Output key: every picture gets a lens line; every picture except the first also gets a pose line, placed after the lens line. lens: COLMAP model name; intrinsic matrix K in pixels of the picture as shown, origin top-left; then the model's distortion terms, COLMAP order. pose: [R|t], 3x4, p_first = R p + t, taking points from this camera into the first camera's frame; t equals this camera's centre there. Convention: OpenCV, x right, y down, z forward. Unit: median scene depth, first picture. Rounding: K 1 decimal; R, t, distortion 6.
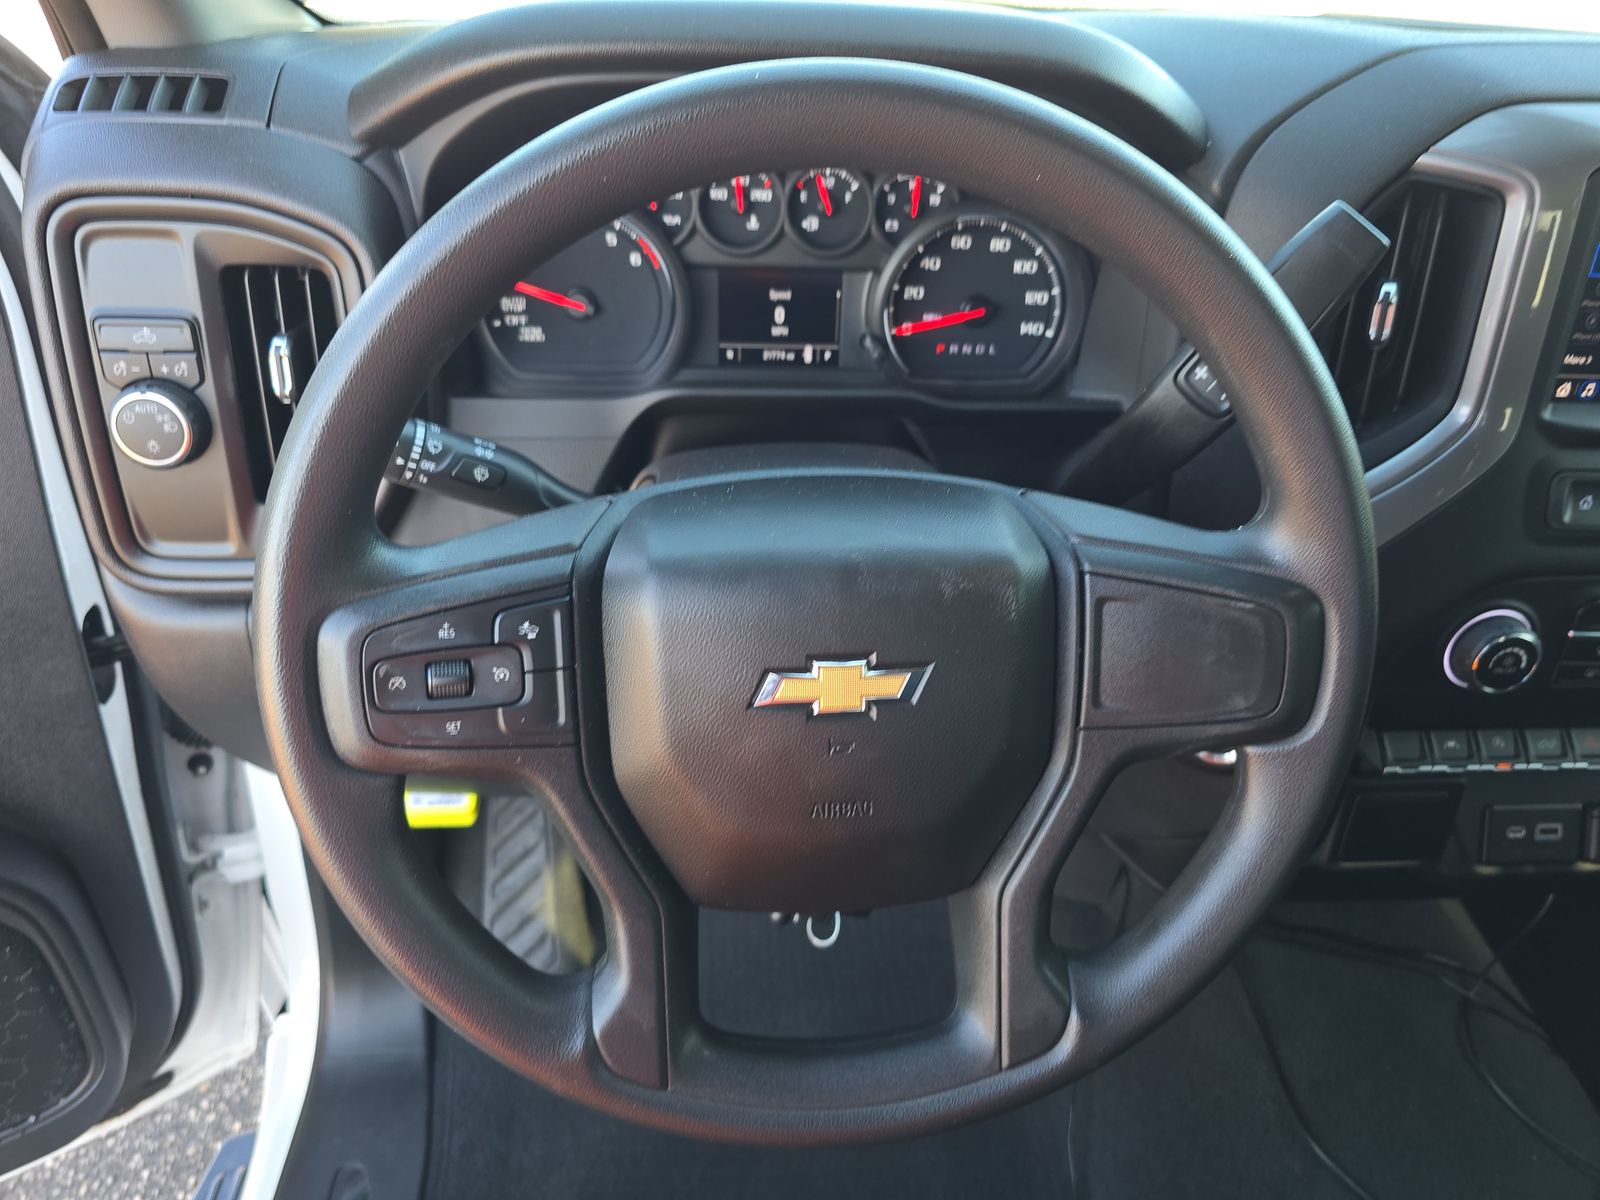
lens RADIAL K [[1071.9, 0, 790.1], [0, 1071.9, 613.3], [0, 0, 1]] dist [-0.000467, -0.008067]
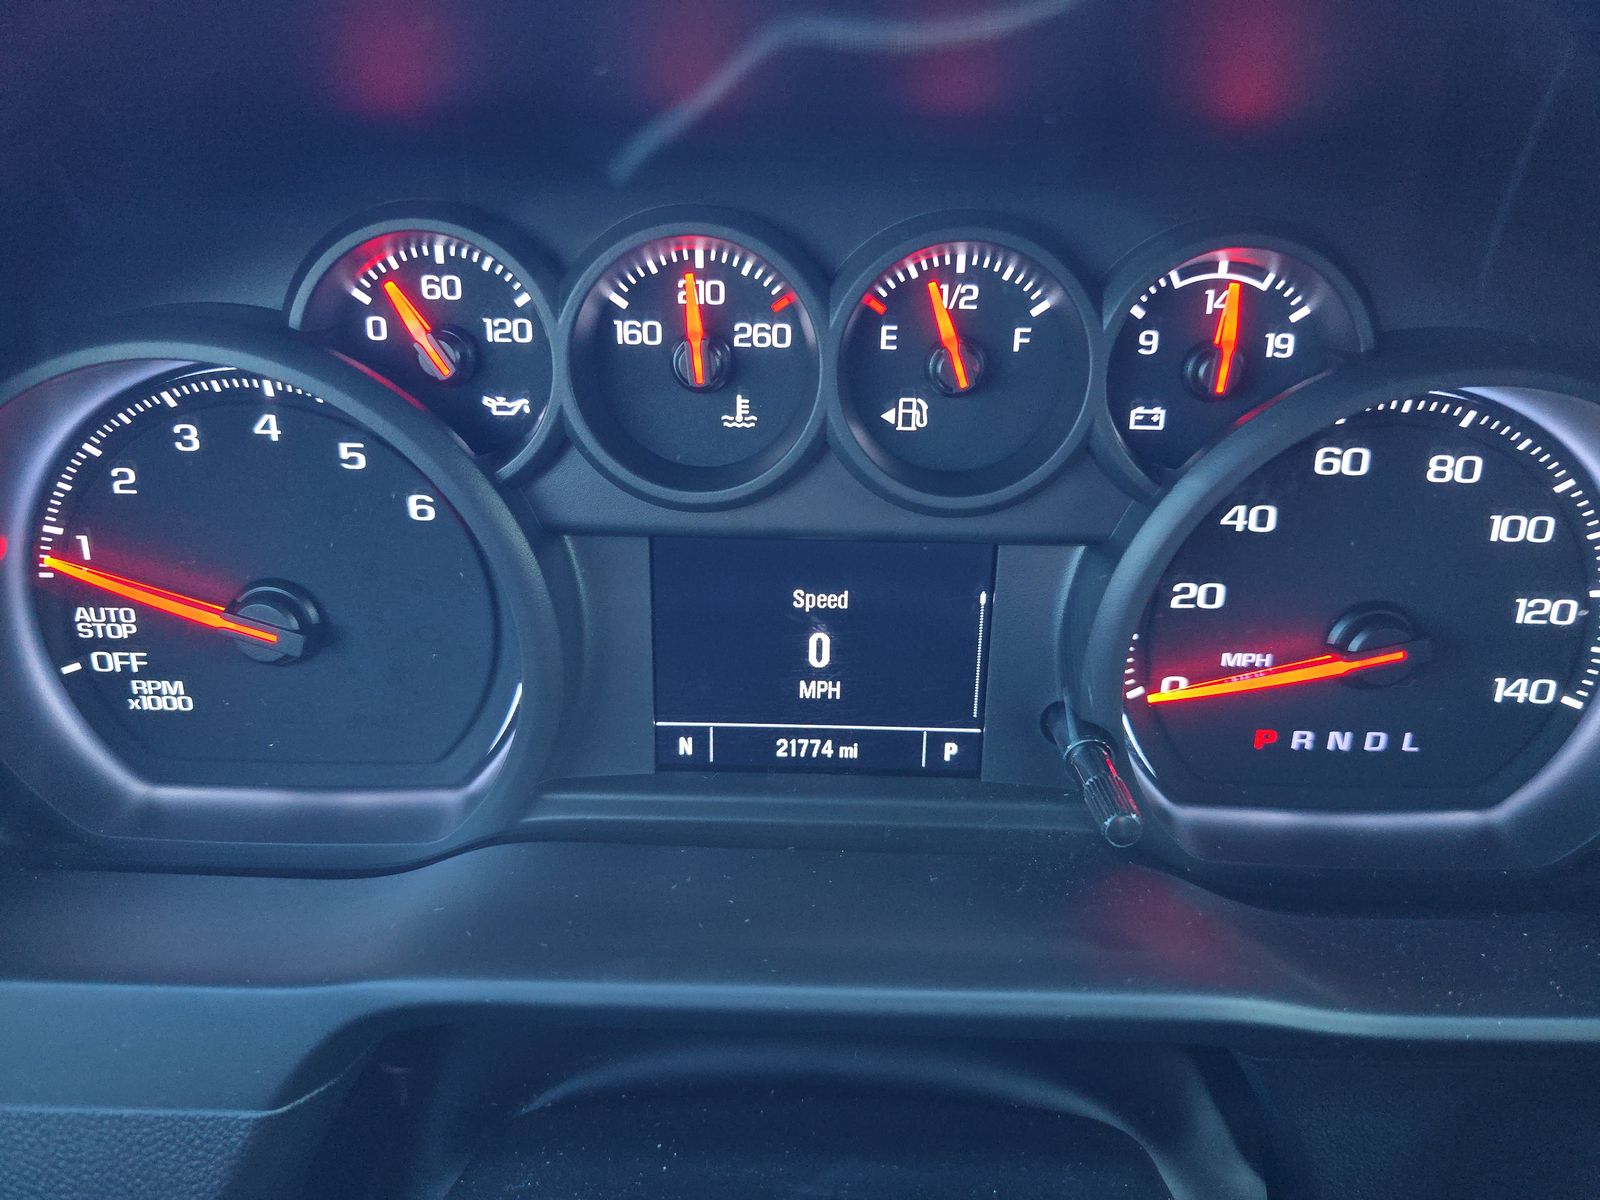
lens RADIAL K [[1071.9, 0, 795.9], [0, 1071.9, 599.9], [0, 0, 1]] dist [-0.000467, -0.008067]
pose [[0.997008, 0.009809, -0.076680, 0.010626], [-0.020907, 0.989167, -0.145299, -0.252327], [0.074424, 0.146468, 0.986412, 0.662766]]
